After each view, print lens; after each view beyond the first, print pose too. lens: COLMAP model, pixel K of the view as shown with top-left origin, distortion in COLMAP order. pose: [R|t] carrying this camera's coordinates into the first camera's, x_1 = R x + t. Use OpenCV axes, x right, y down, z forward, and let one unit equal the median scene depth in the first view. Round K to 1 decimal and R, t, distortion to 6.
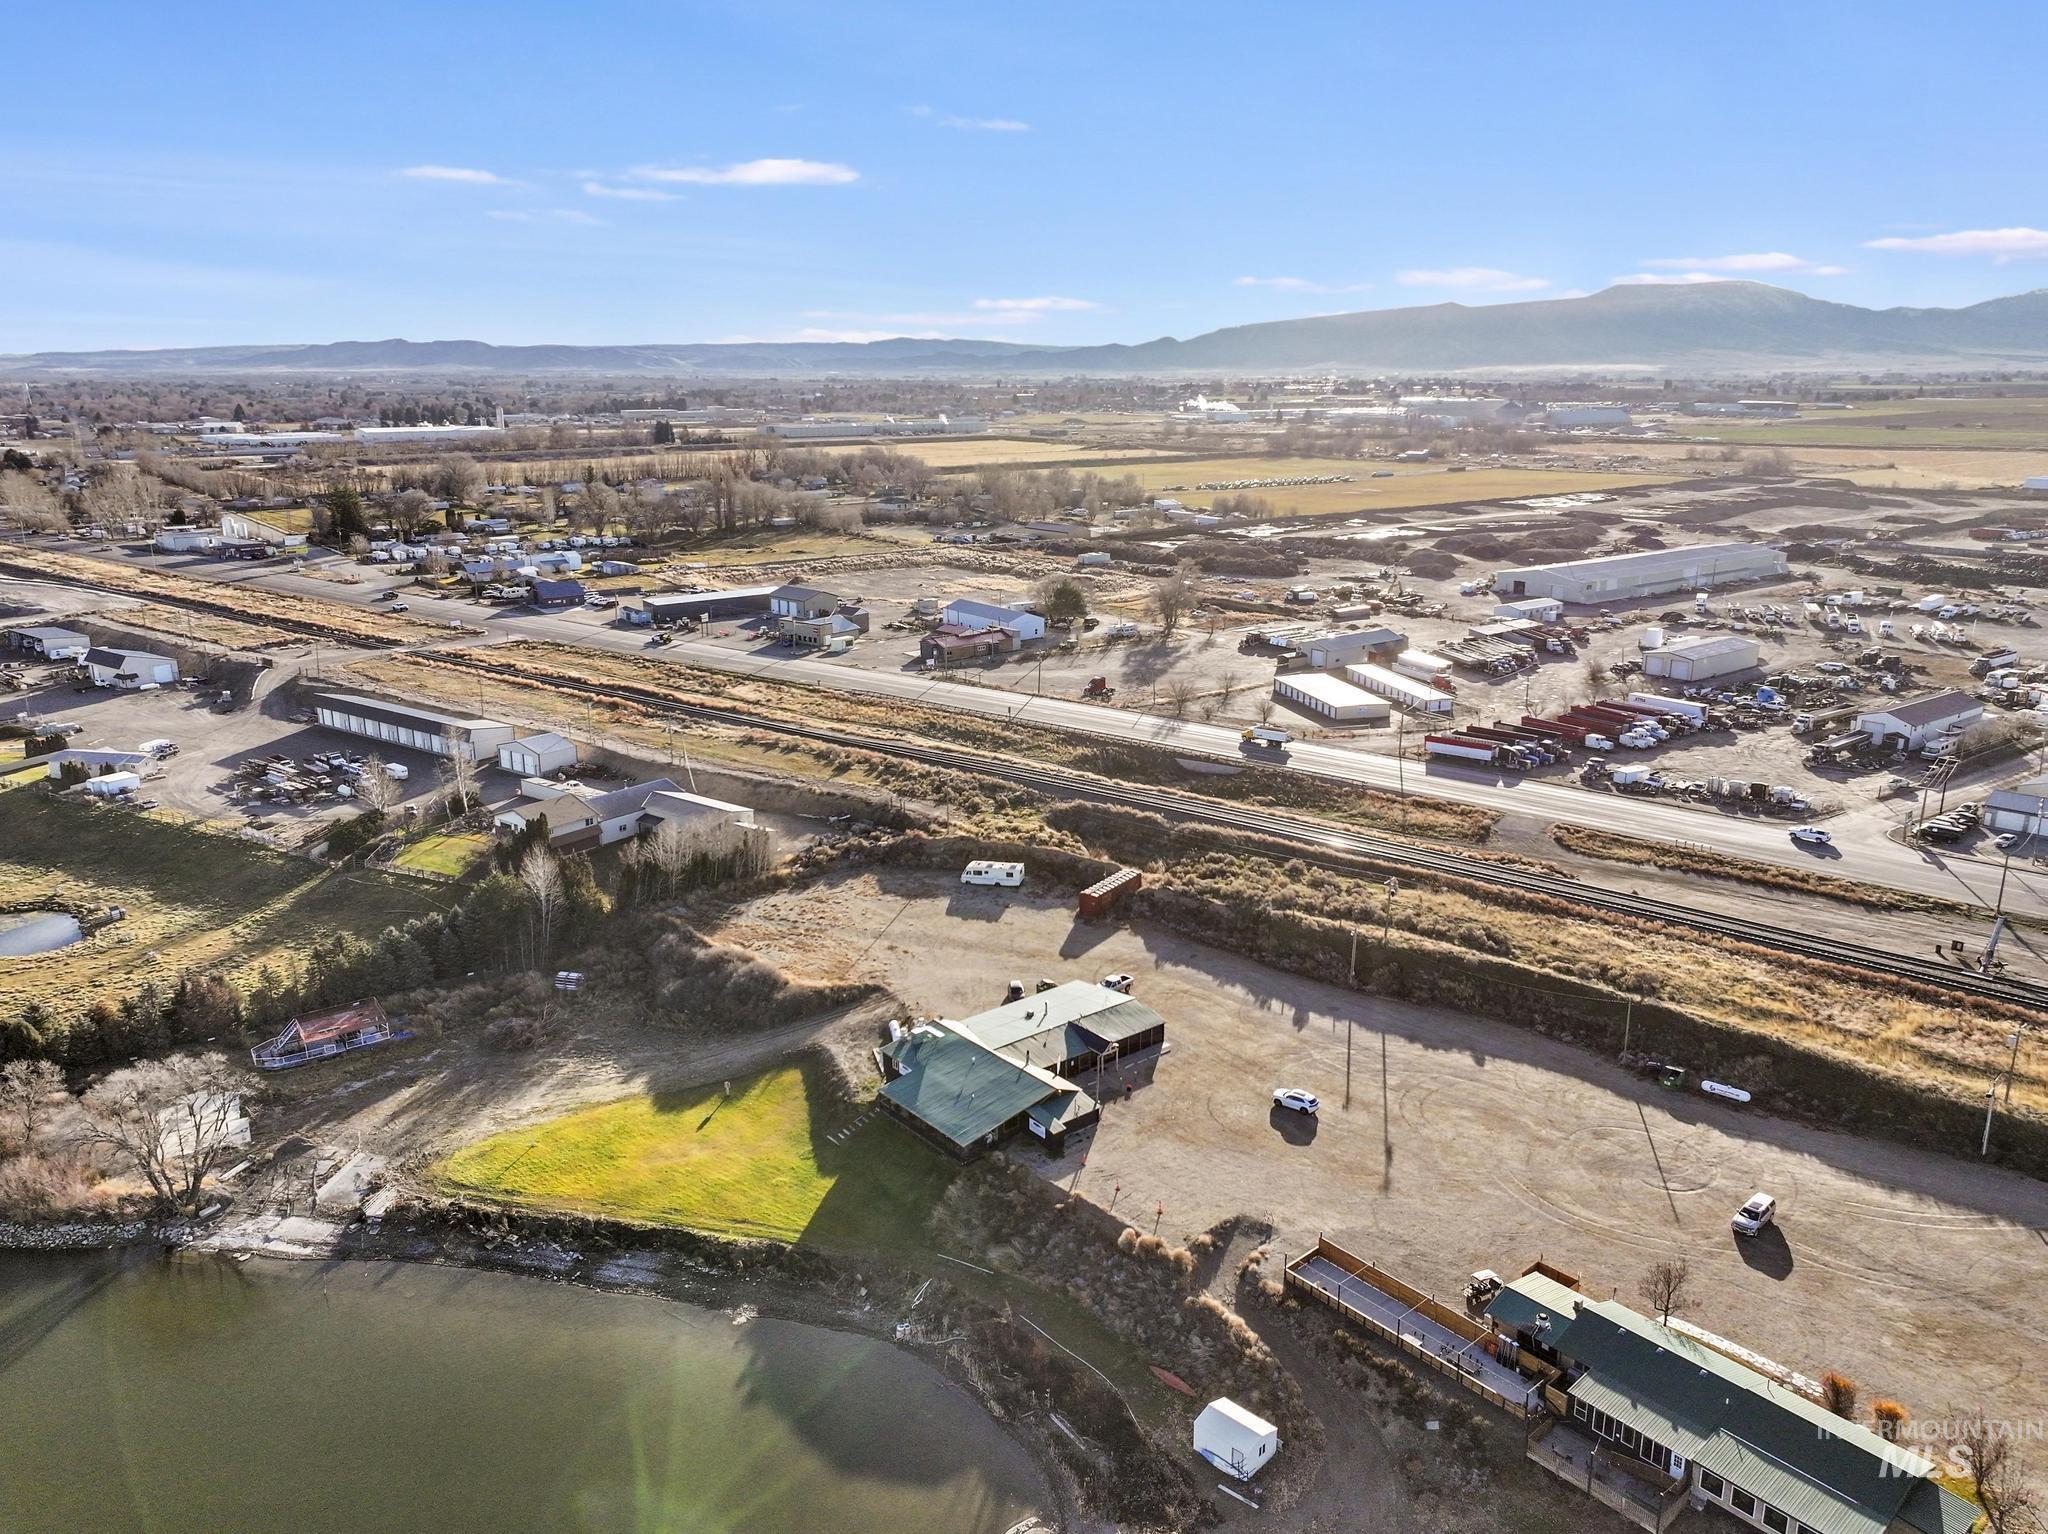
lens RADIAL K [[1438.9, 0, 1024.0], [0, 1438.9, 767.0], [0, 0, 1]] dist [0.000038, 0.000521]
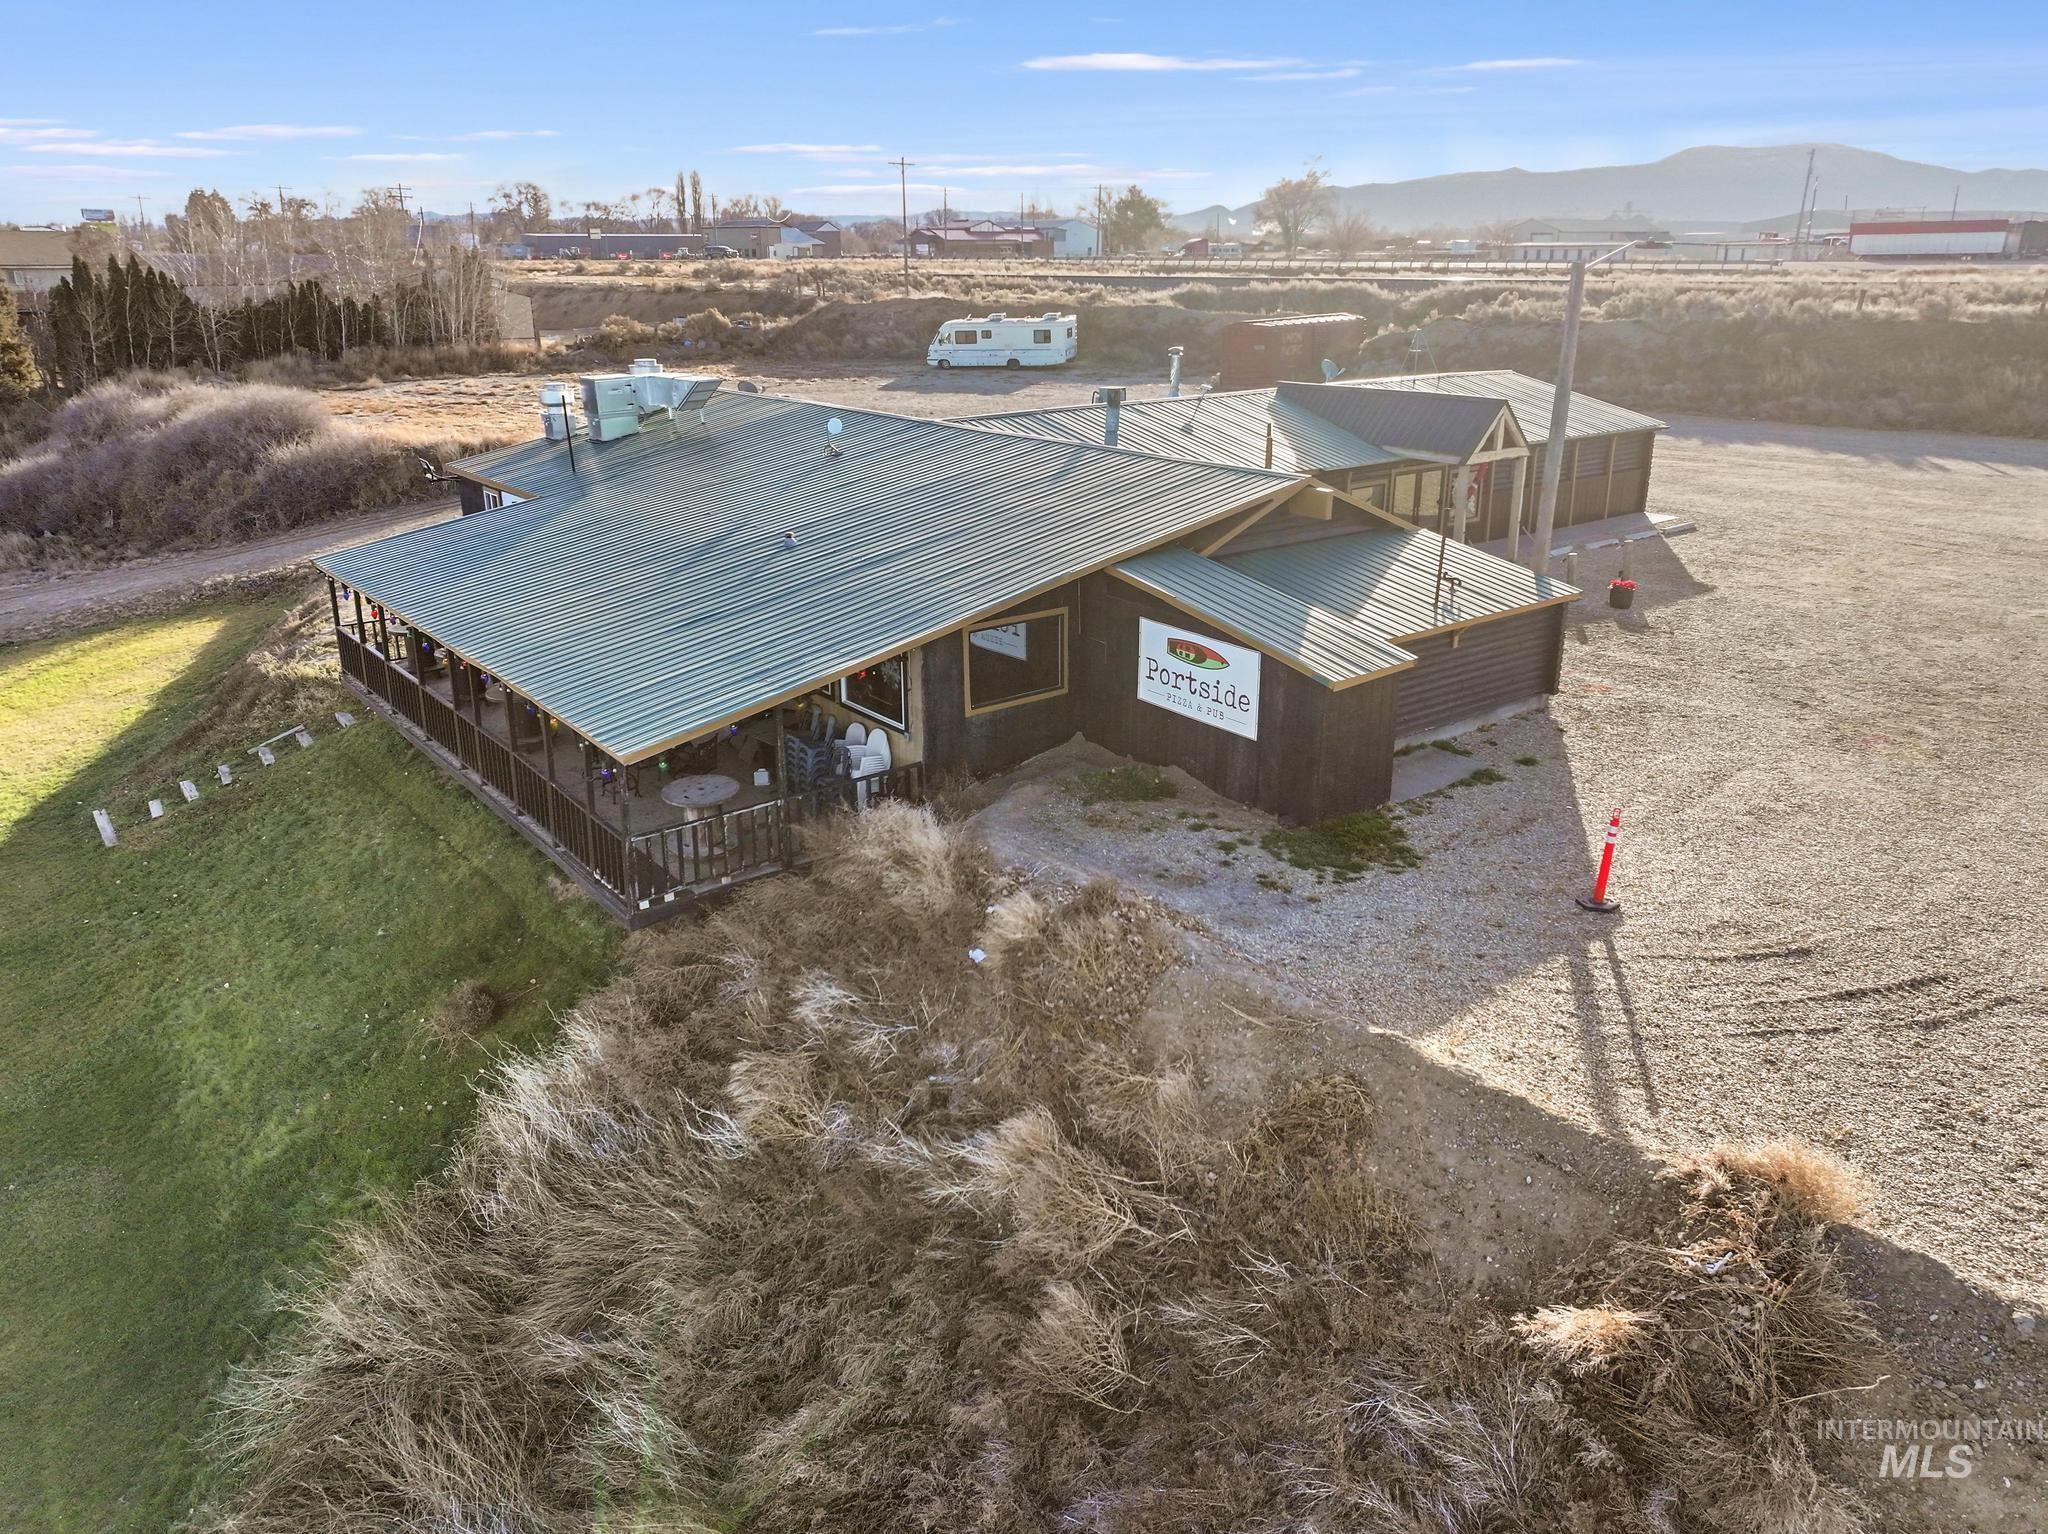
lens RADIAL K [[1438.9, 0, 1024.0], [0, 1438.9, 767.0], [0, 0, 1]] dist [0.000038, 0.000521]
pose [[0.999571, 0.004733, -0.028911, -0.003826], [-0.002448, 0.996906, 0.078561, 0.252561], [0.029193, -0.078456, 0.996490, 0.868998]]
